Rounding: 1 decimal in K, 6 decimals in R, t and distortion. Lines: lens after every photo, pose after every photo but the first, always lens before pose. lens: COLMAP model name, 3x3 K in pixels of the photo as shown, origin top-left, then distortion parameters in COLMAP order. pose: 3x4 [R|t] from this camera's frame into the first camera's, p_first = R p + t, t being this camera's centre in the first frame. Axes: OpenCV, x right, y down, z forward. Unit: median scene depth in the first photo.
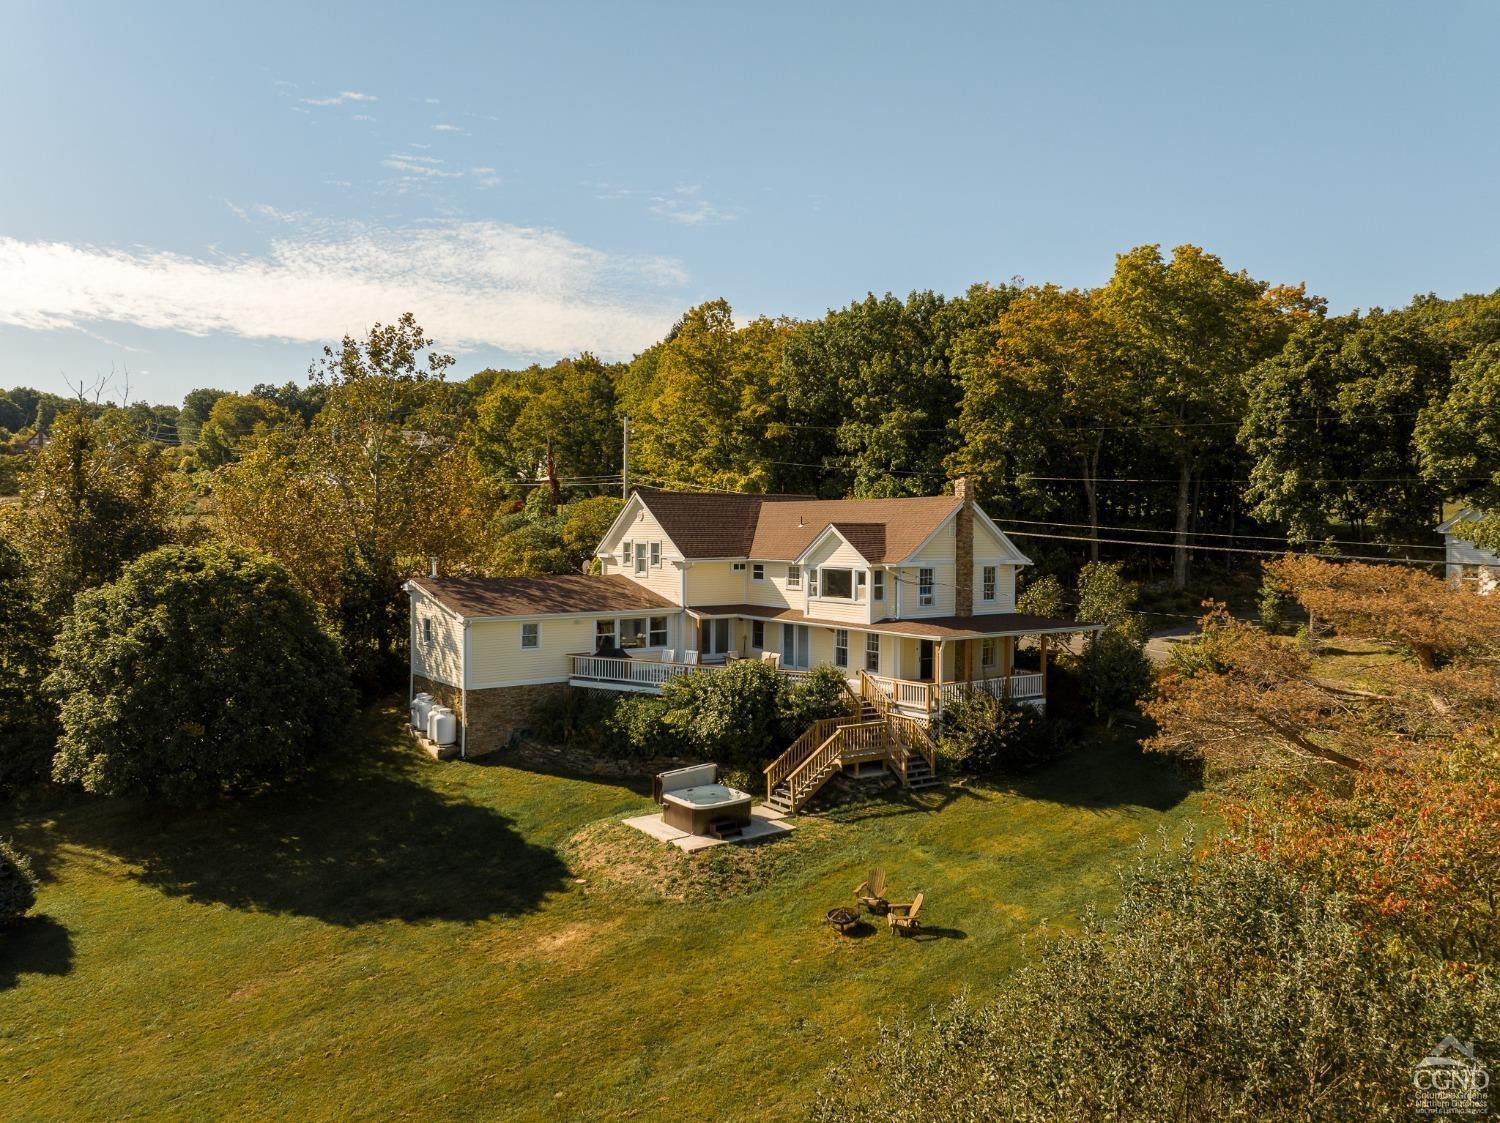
lens RADIAL K [[1069.0, 0, 750.0], [0, 1069.0, 561.5], [0, 0, 1]] dist [-0.030488, 0.000460]
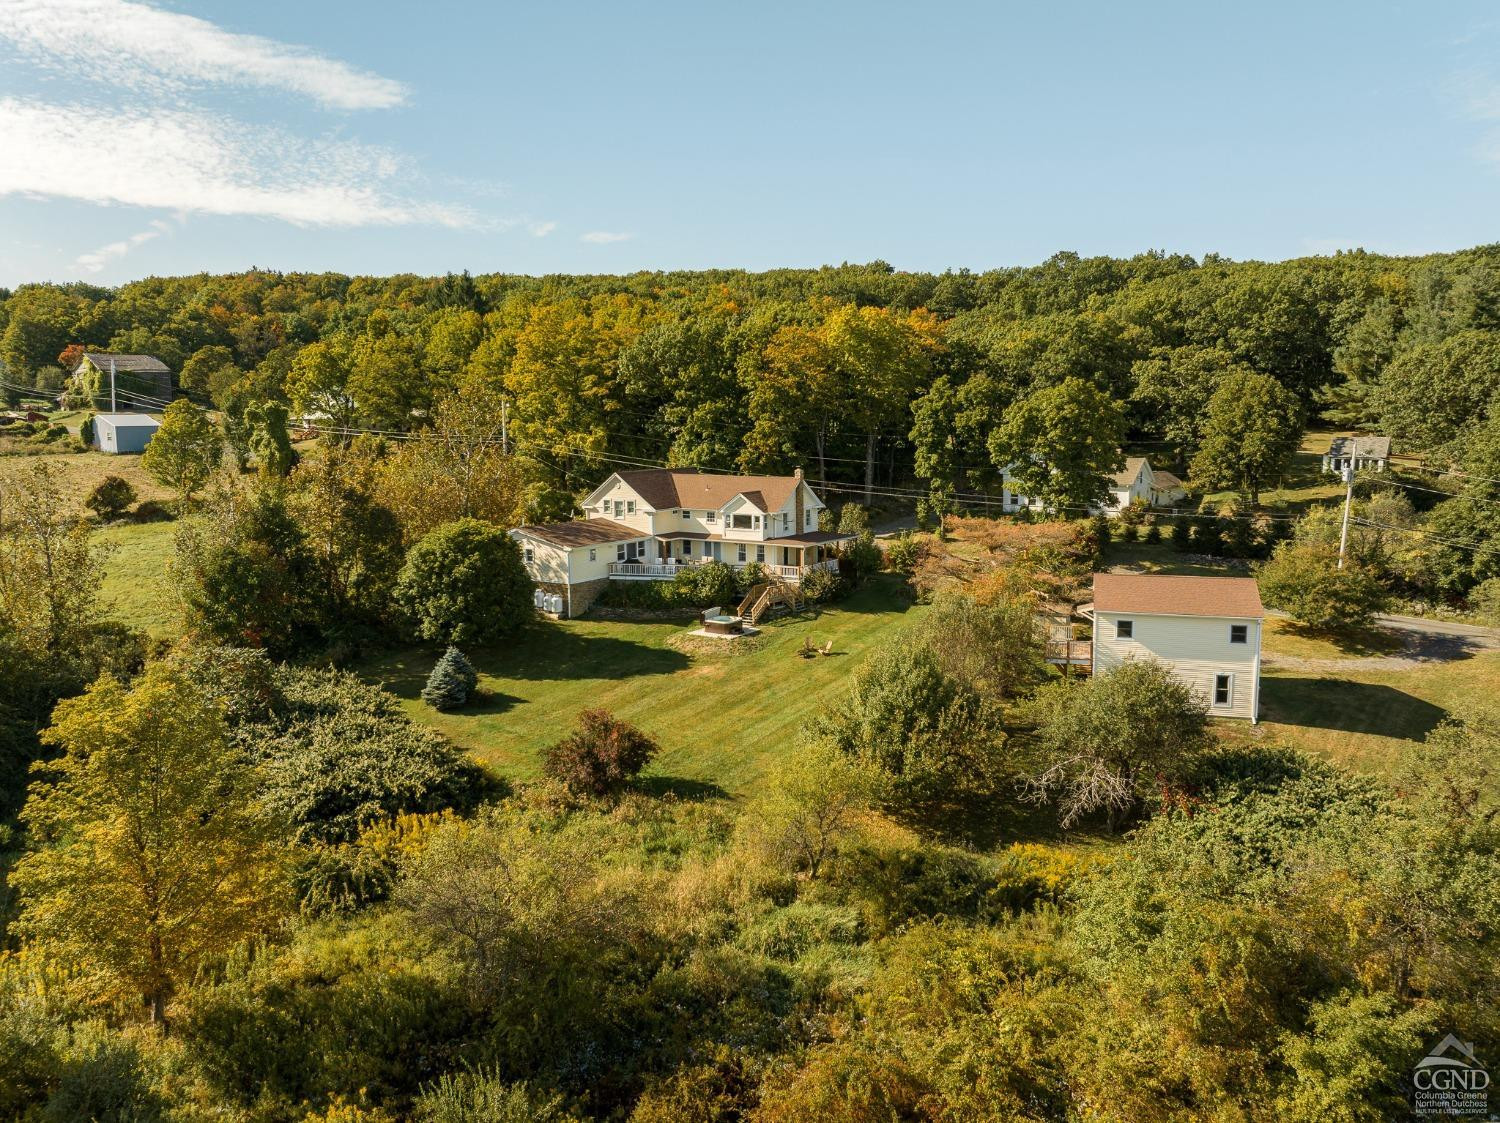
lens RADIAL K [[1069.0, 0, 750.0], [0, 1069.0, 561.5], [0, 0, 1]] dist [-0.030488, 0.000460]
pose [[0.941226, -0.059509, 0.332493, -0.559015], [0.024422, 0.993771, 0.108729, -0.119135], [-0.336892, -0.094218, 0.936817, -0.888987]]
